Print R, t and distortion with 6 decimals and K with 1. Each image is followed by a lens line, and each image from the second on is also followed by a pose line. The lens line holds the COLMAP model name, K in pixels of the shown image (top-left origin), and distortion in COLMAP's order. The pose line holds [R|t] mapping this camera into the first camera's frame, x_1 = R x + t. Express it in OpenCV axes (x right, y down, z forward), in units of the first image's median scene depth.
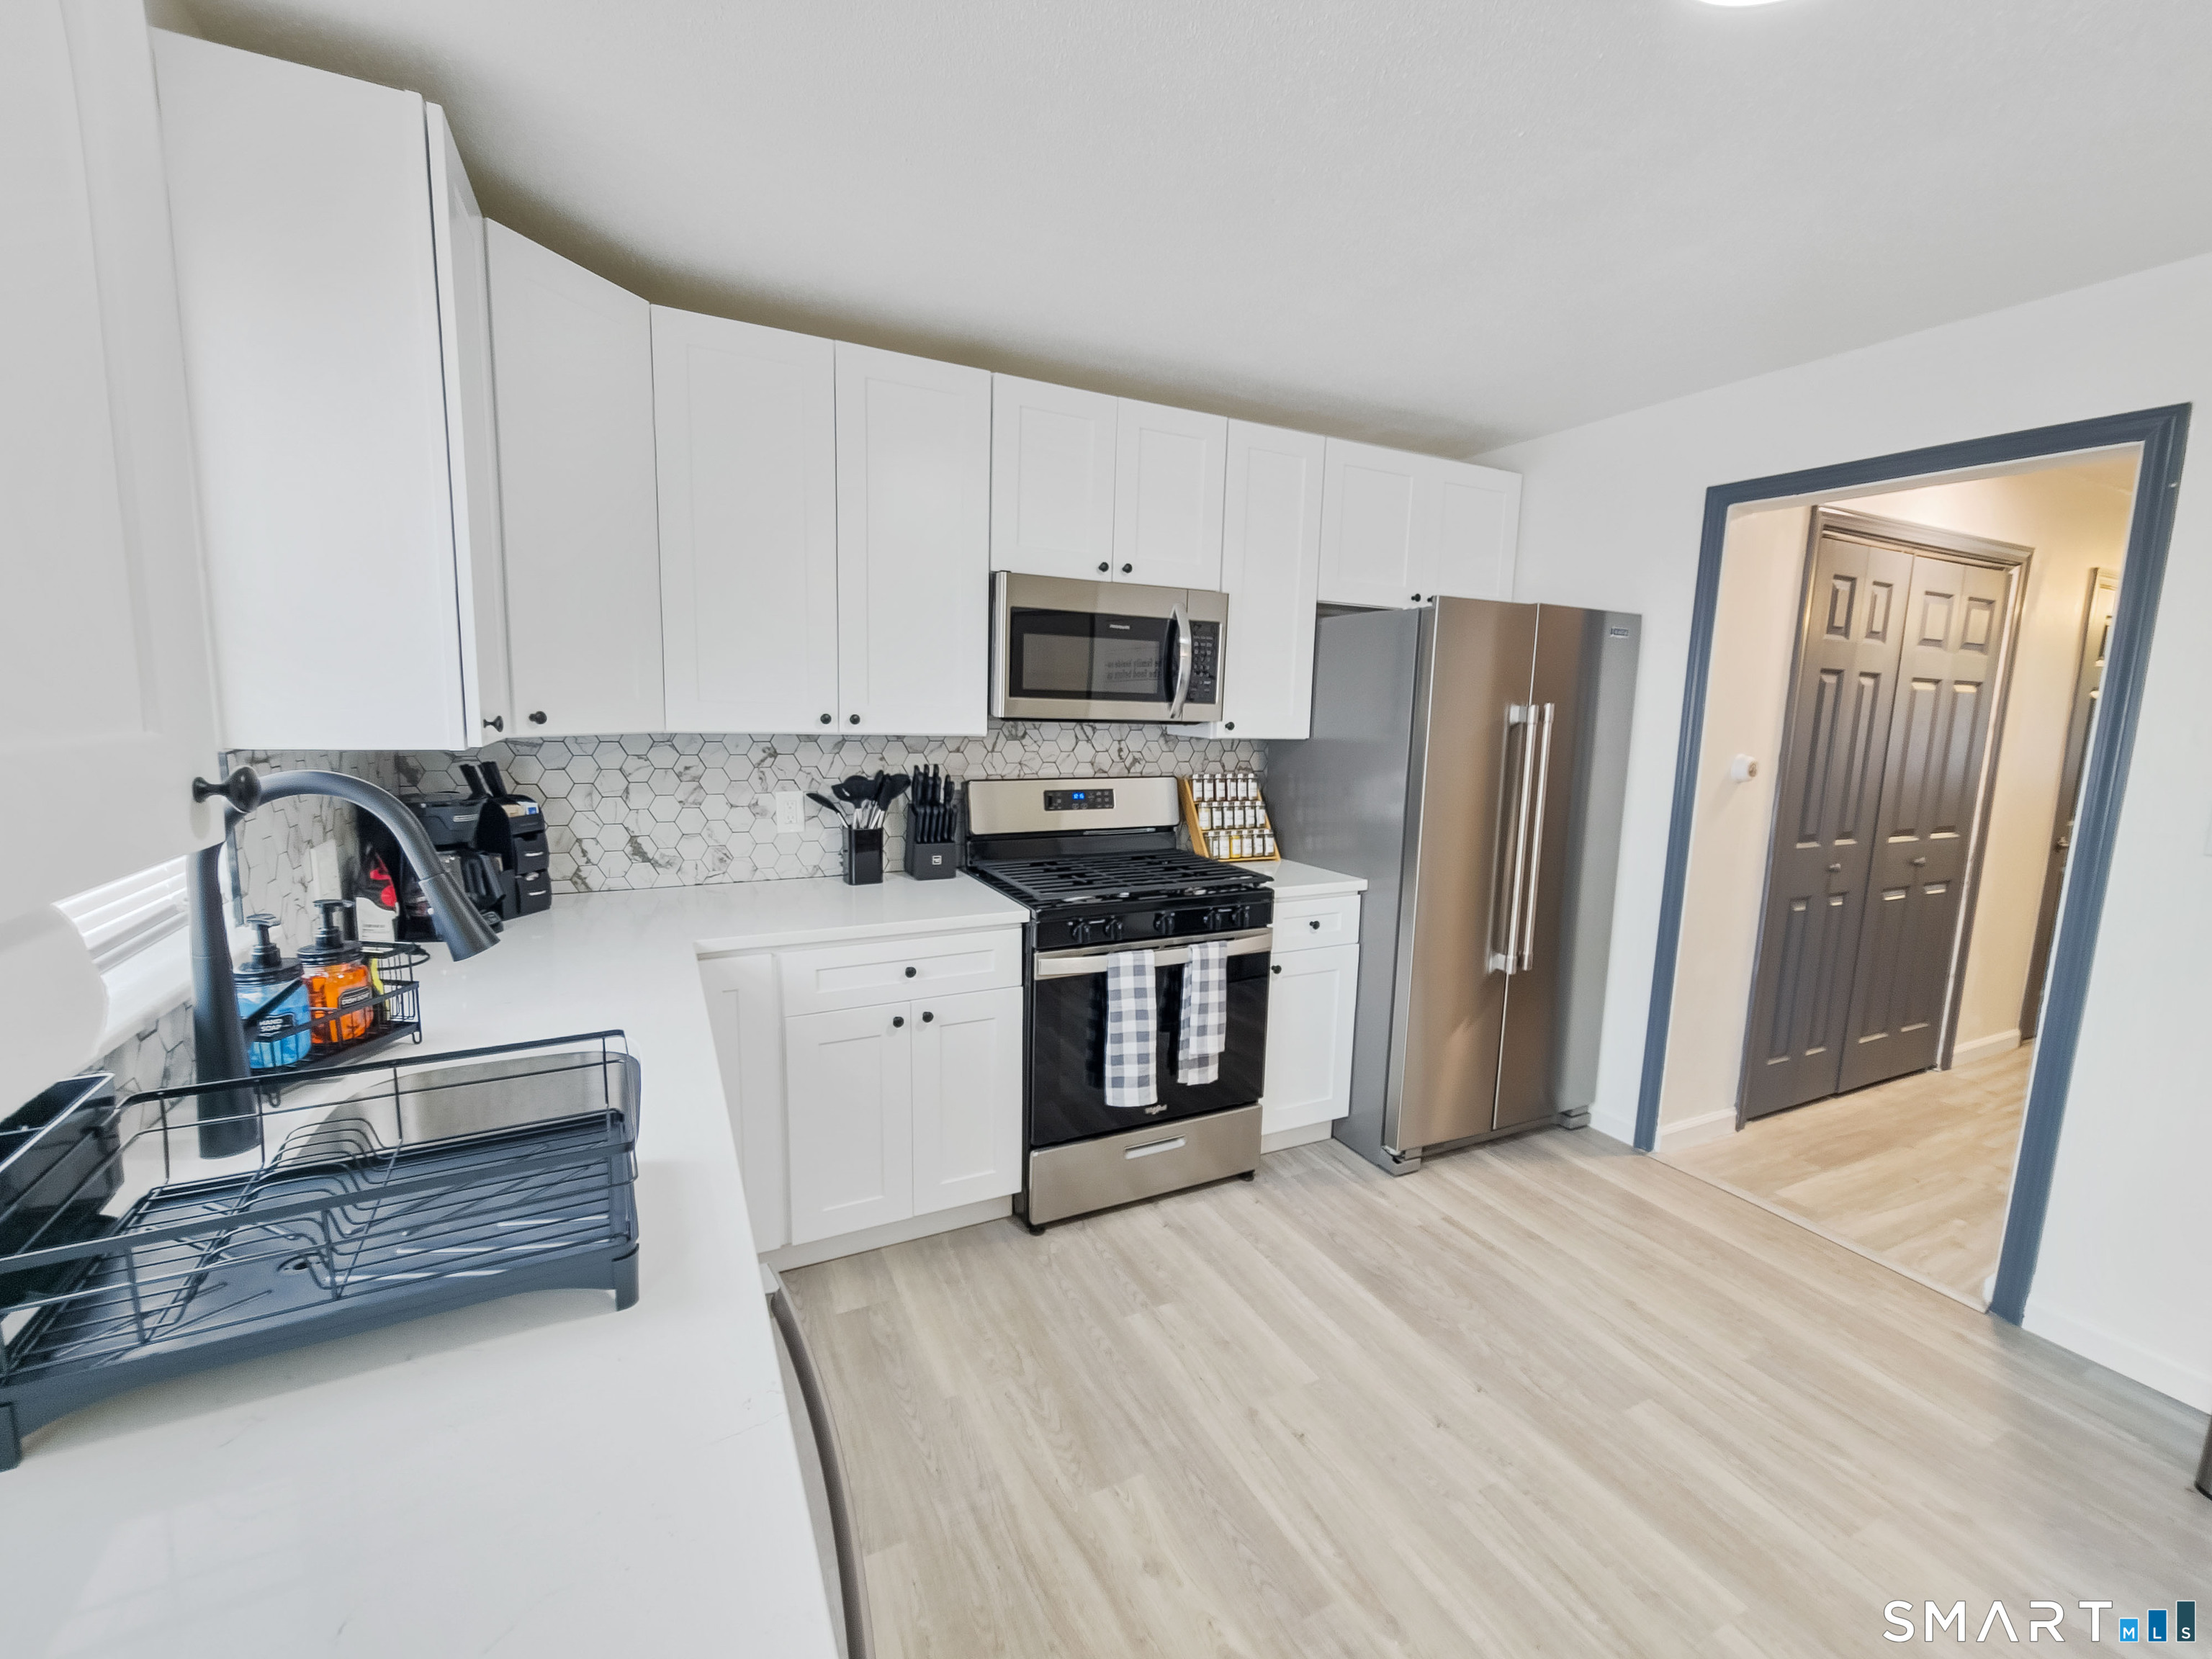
lens RADIAL K [[917.7, 0, 1113.2], [0, 917.7, 825.9], [0, 0, 1]] dist [0.001040, 0.000644]
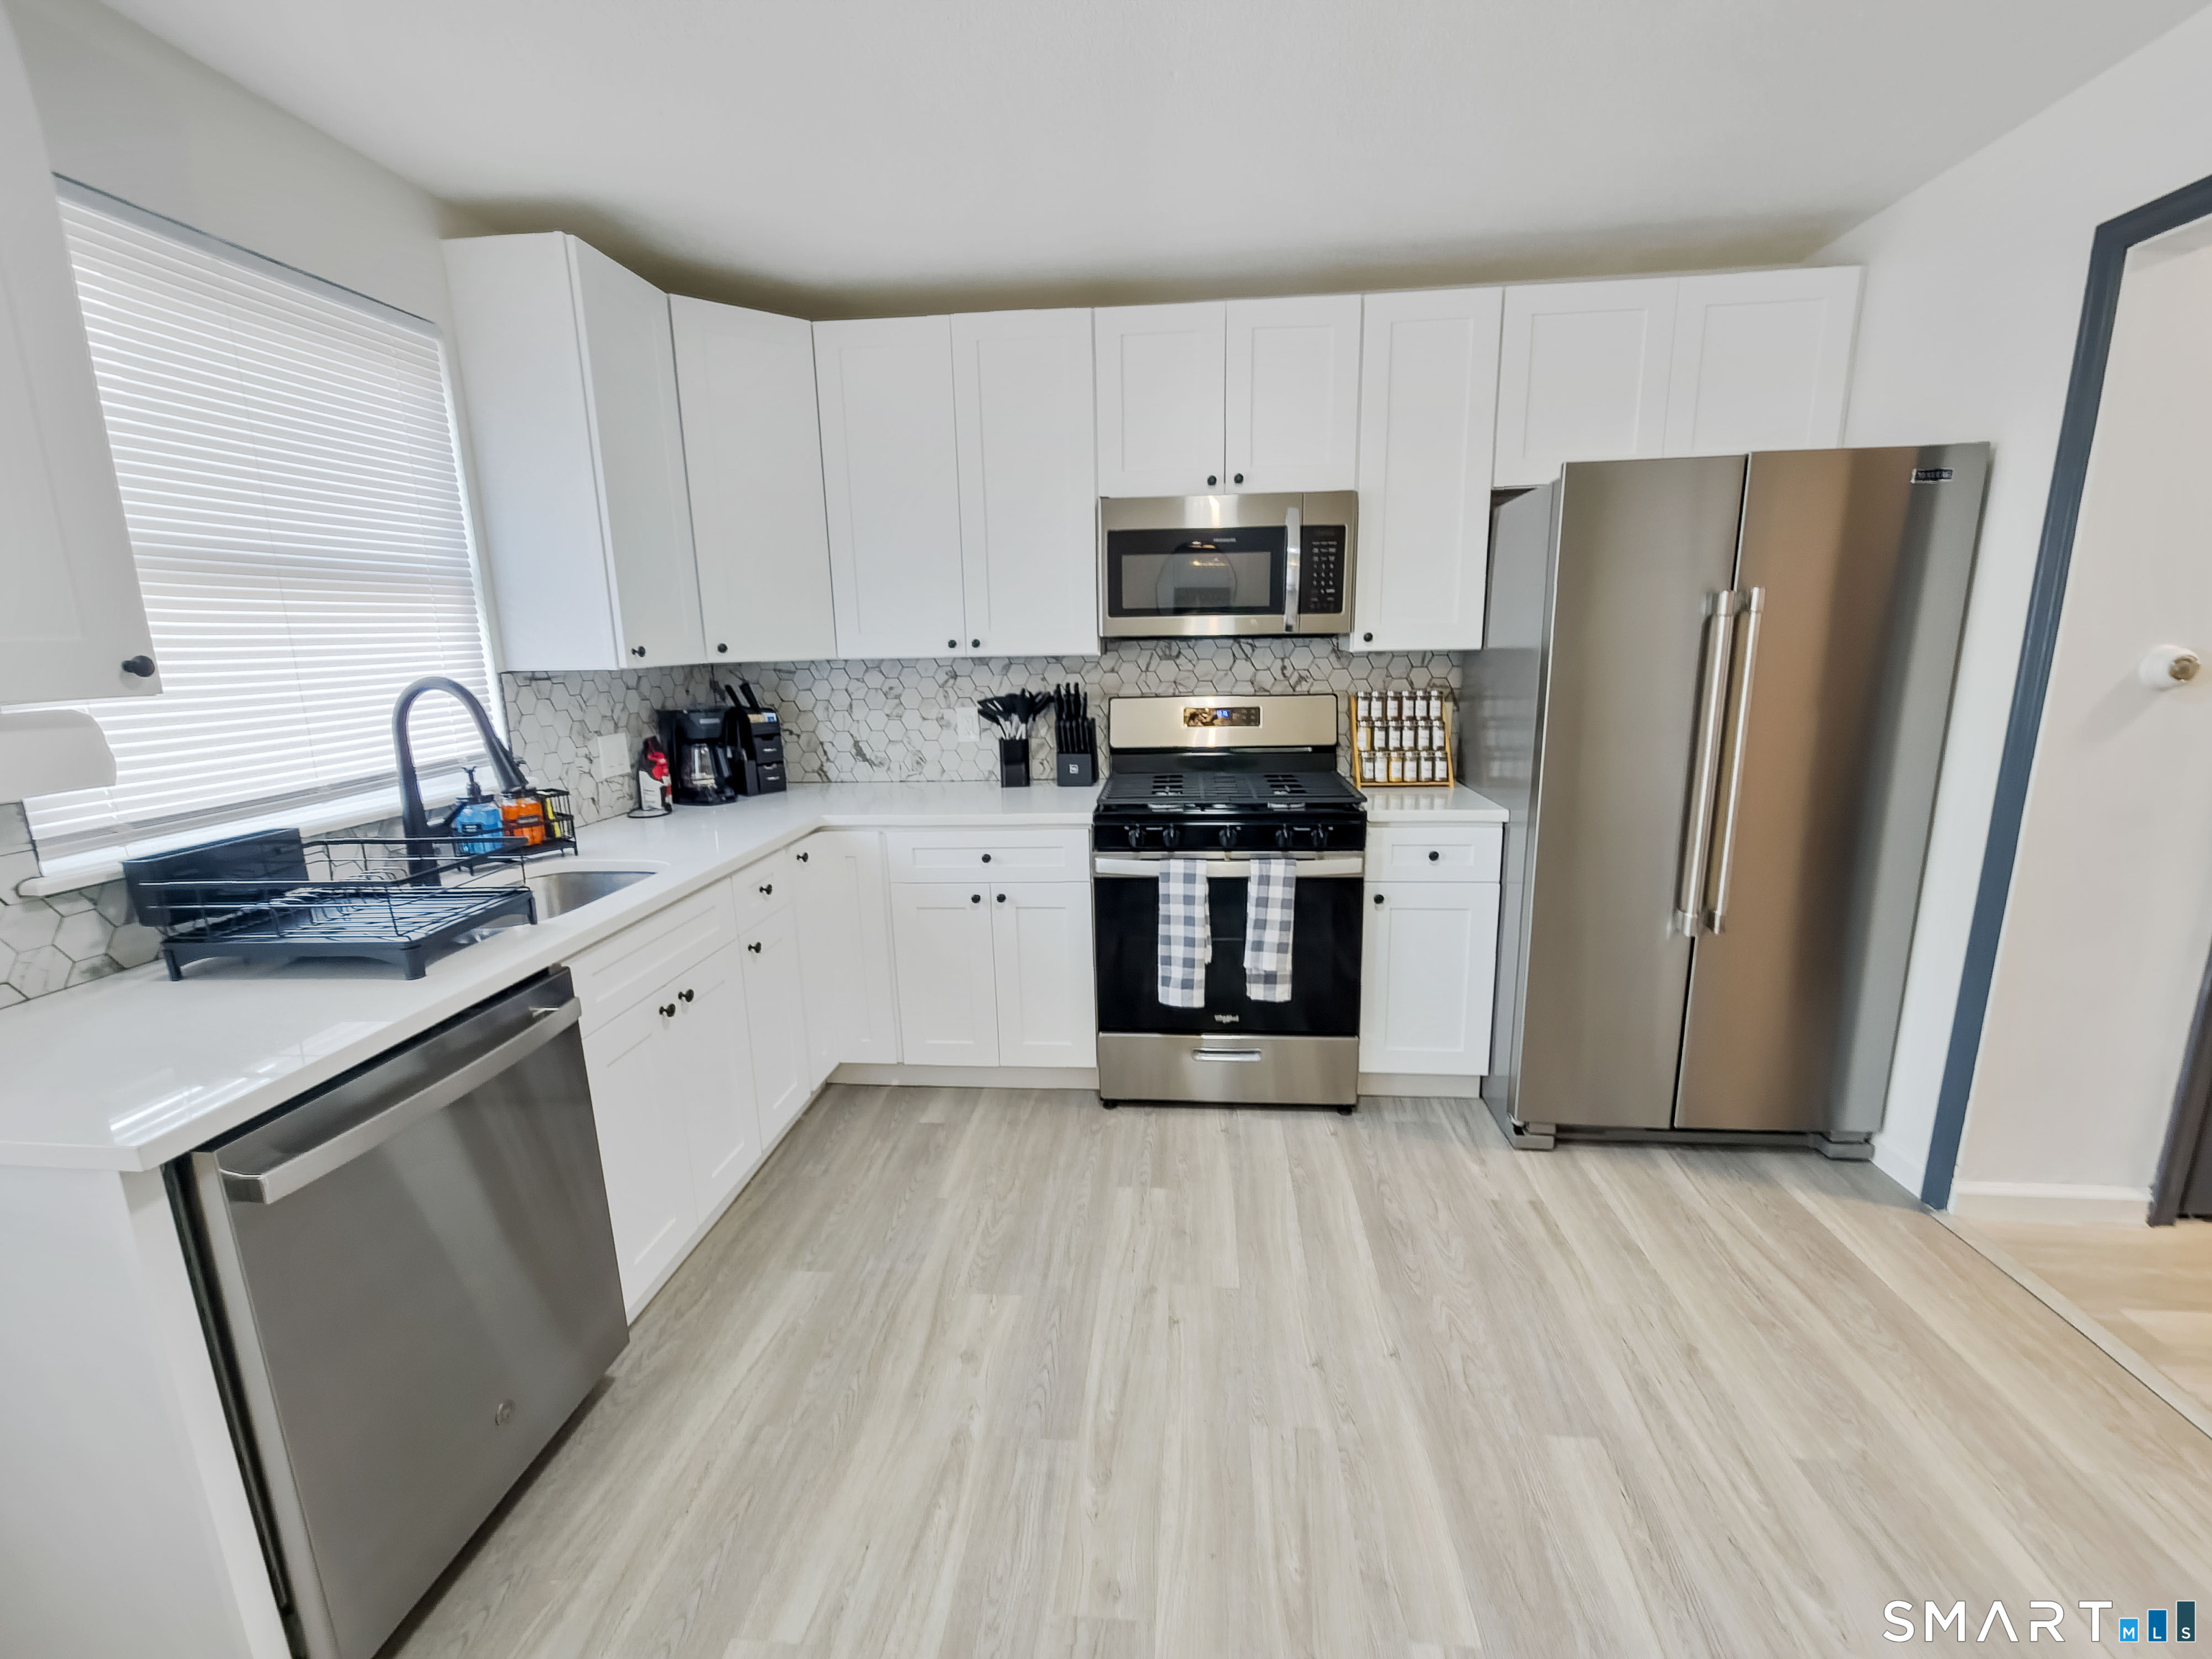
lens RADIAL K [[917.7, 0, 1118.1], [0, 917.7, 822.5], [0, 0, 1]] dist [0.001040, 0.000644]
pose [[0.850786, 0.060432, -0.522026, 0.476327], [-0.028421, 0.997203, 0.069121, 0.025130], [0.524743, -0.043971, 0.850124, 0.082044]]
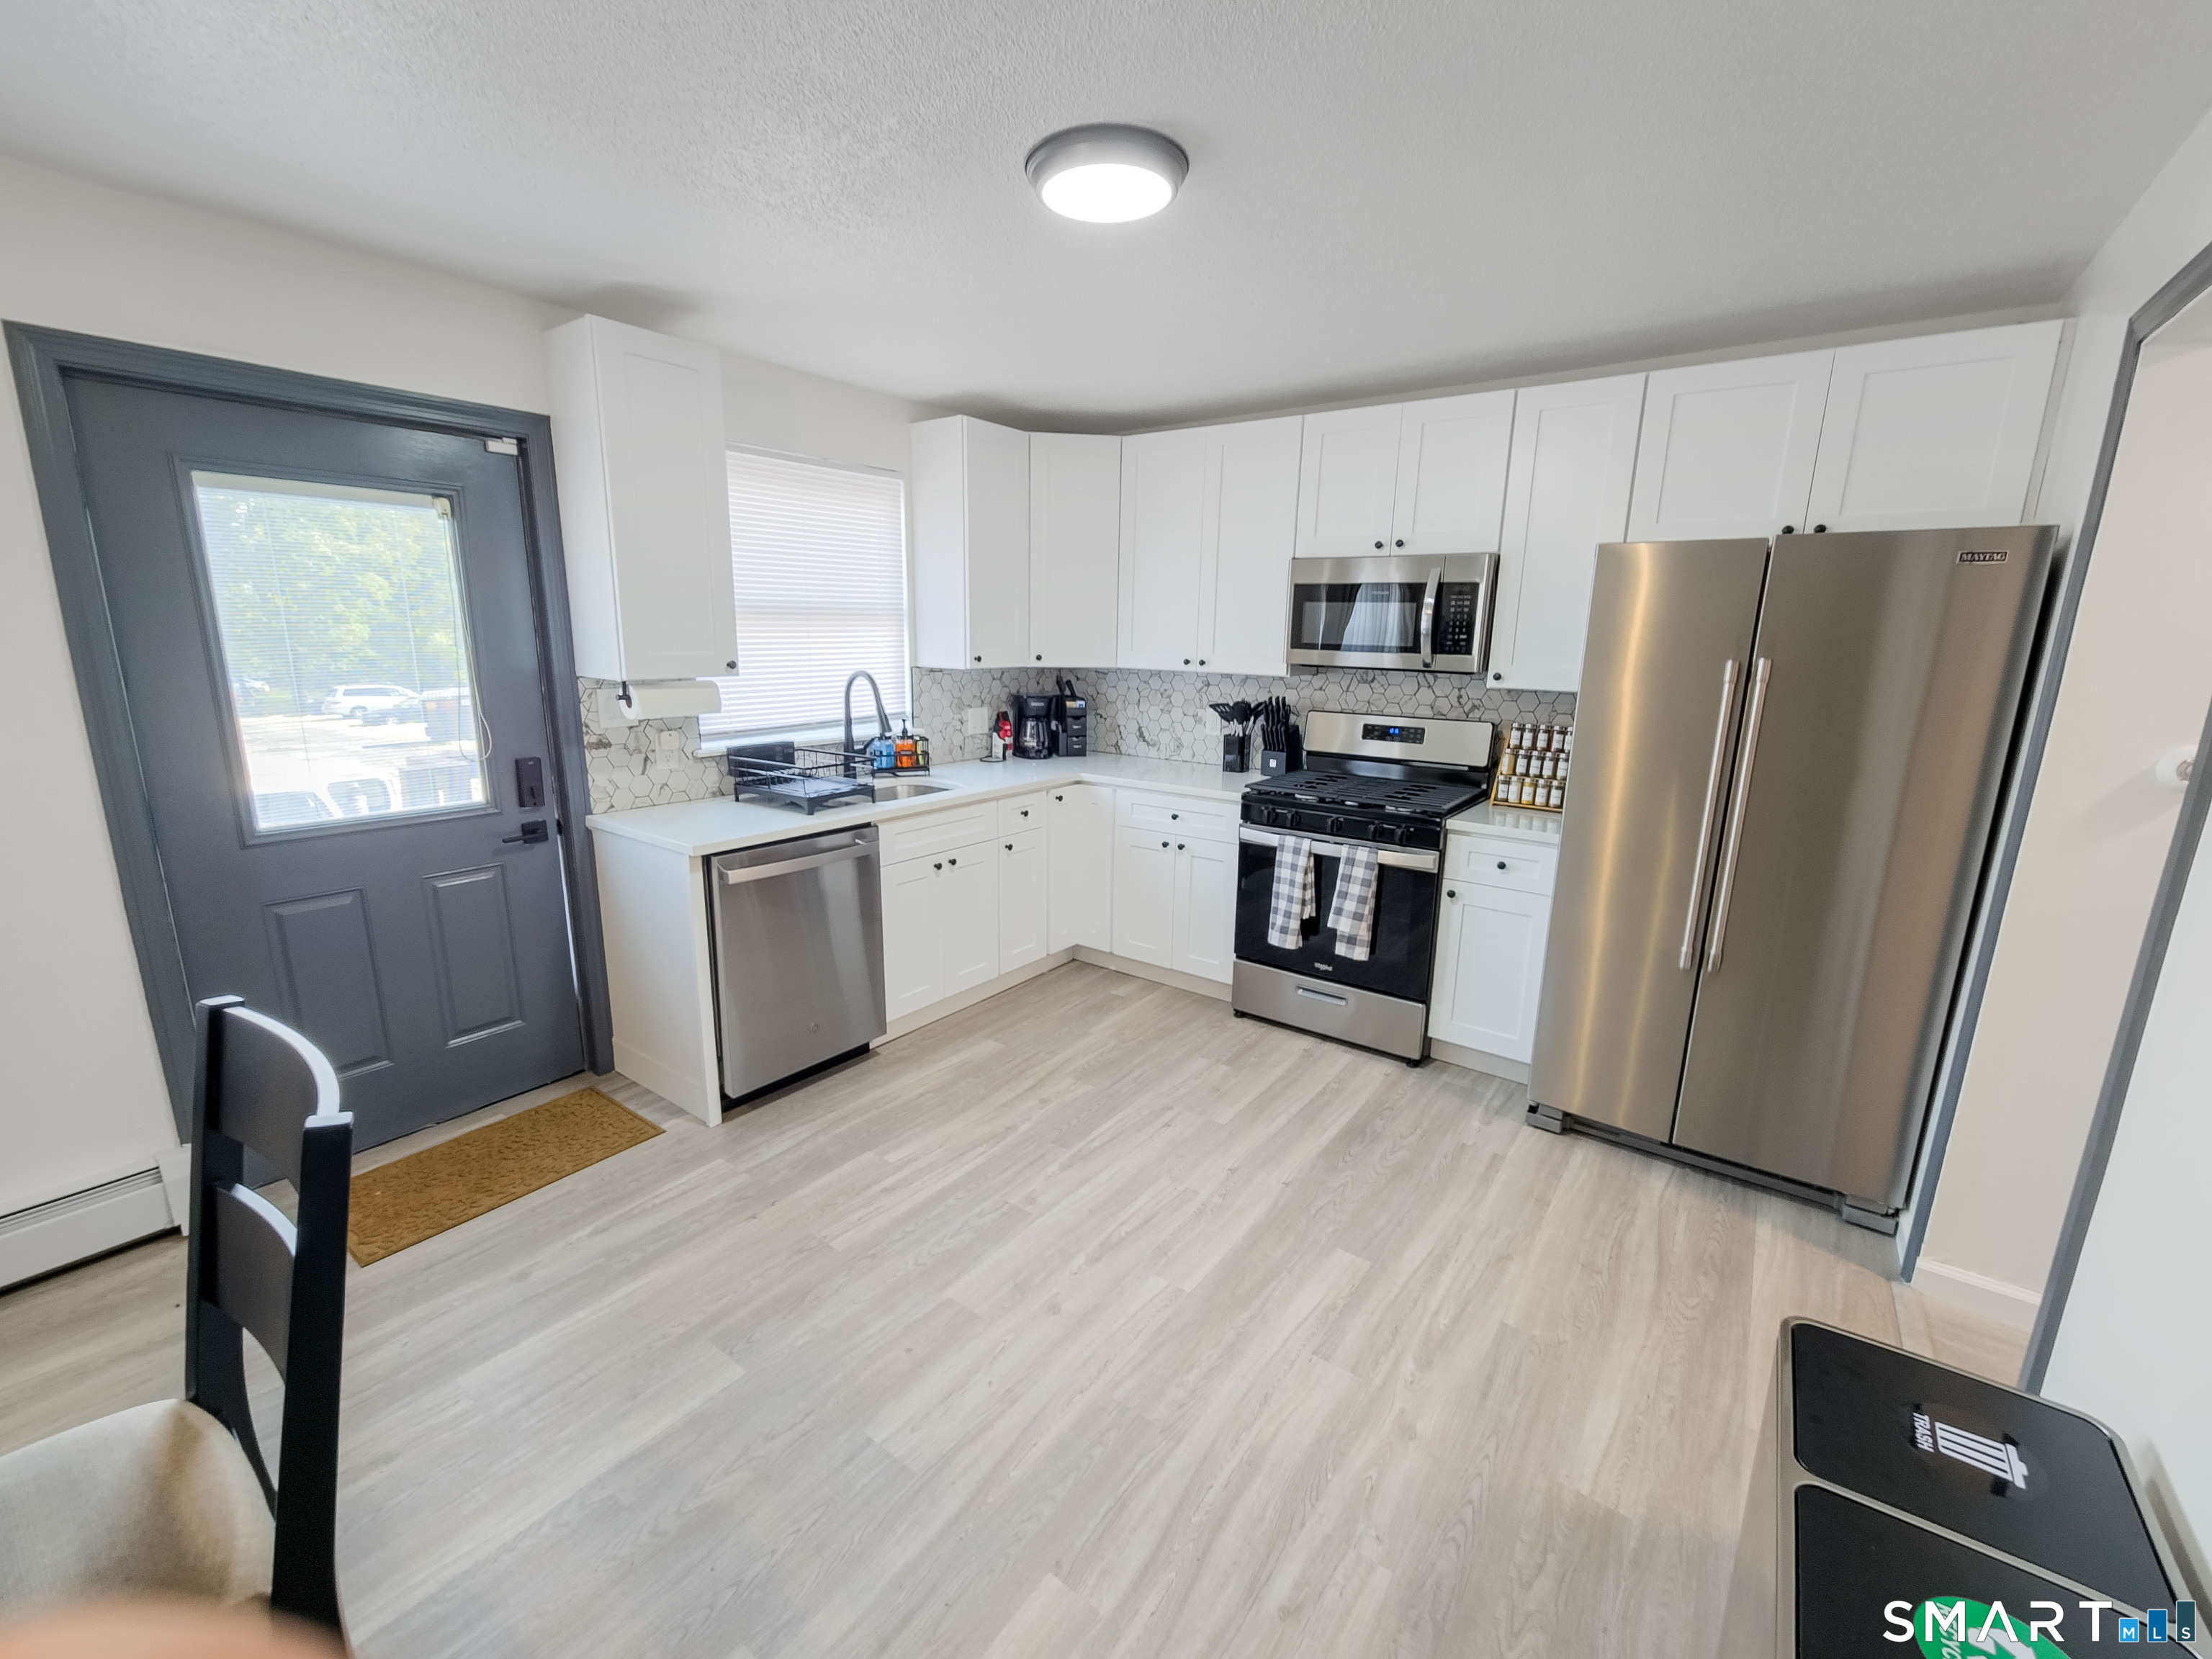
lens RADIAL K [[917.7, 0, 1117.7], [0, 917.7, 827.9], [0, 0, 1]] dist [0.001040, 0.000644]
pose [[0.466538, 0.169813, -0.868047, 1.040173], [-0.127885, 0.984036, 0.123771, -0.010727], [0.875208, 0.053266, 0.480806, 0.108292]]
